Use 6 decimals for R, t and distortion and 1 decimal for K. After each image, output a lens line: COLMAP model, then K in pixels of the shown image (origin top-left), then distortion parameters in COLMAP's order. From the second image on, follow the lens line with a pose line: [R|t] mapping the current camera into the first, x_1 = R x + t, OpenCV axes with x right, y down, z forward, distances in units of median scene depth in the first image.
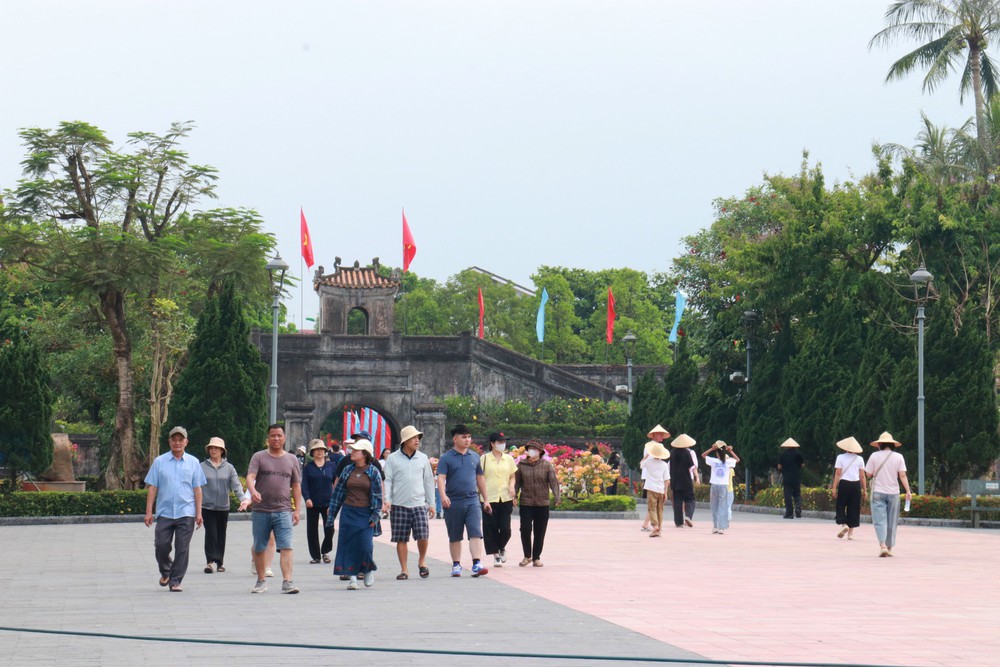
lens RADIAL K [[4282.0, 0, 499.7], [0, 4282.0, 332.3], [0, 0, 1]] dist [1.312221, 0.000000]
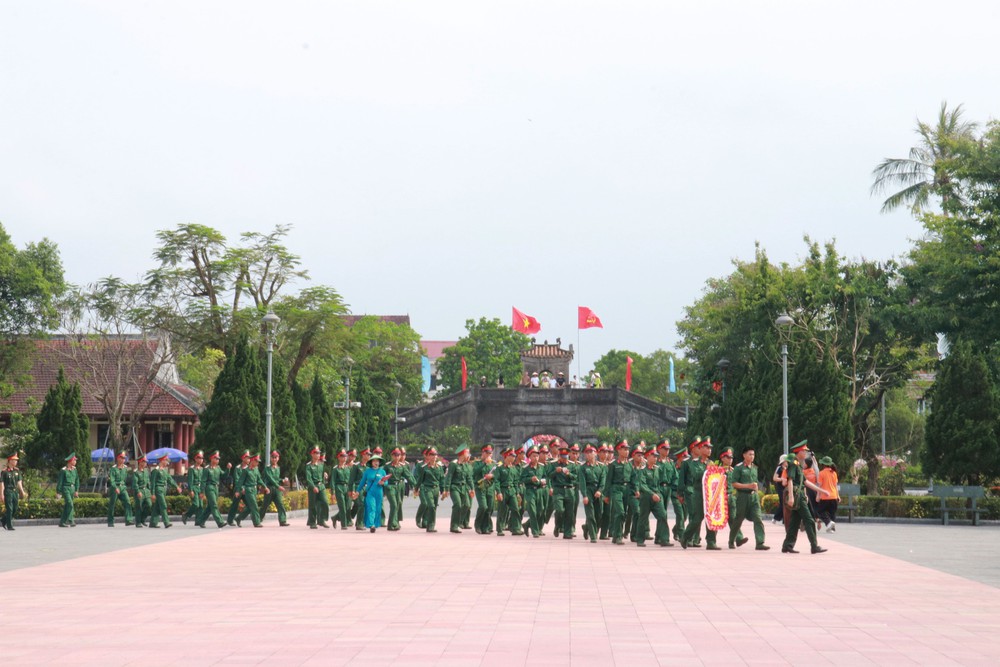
lens RADIAL K [[2361.0, 0, 500.3], [0, 2361.0, 334.6], [0, 0, 1]] dist [0.402109, 0.000000]
pose [[0.992689, -0.015388, -0.119712, 0.080707], [0.012088, 0.999528, -0.028248, 0.007903], [0.120090, 0.026594, 0.992407, 0.251646]]
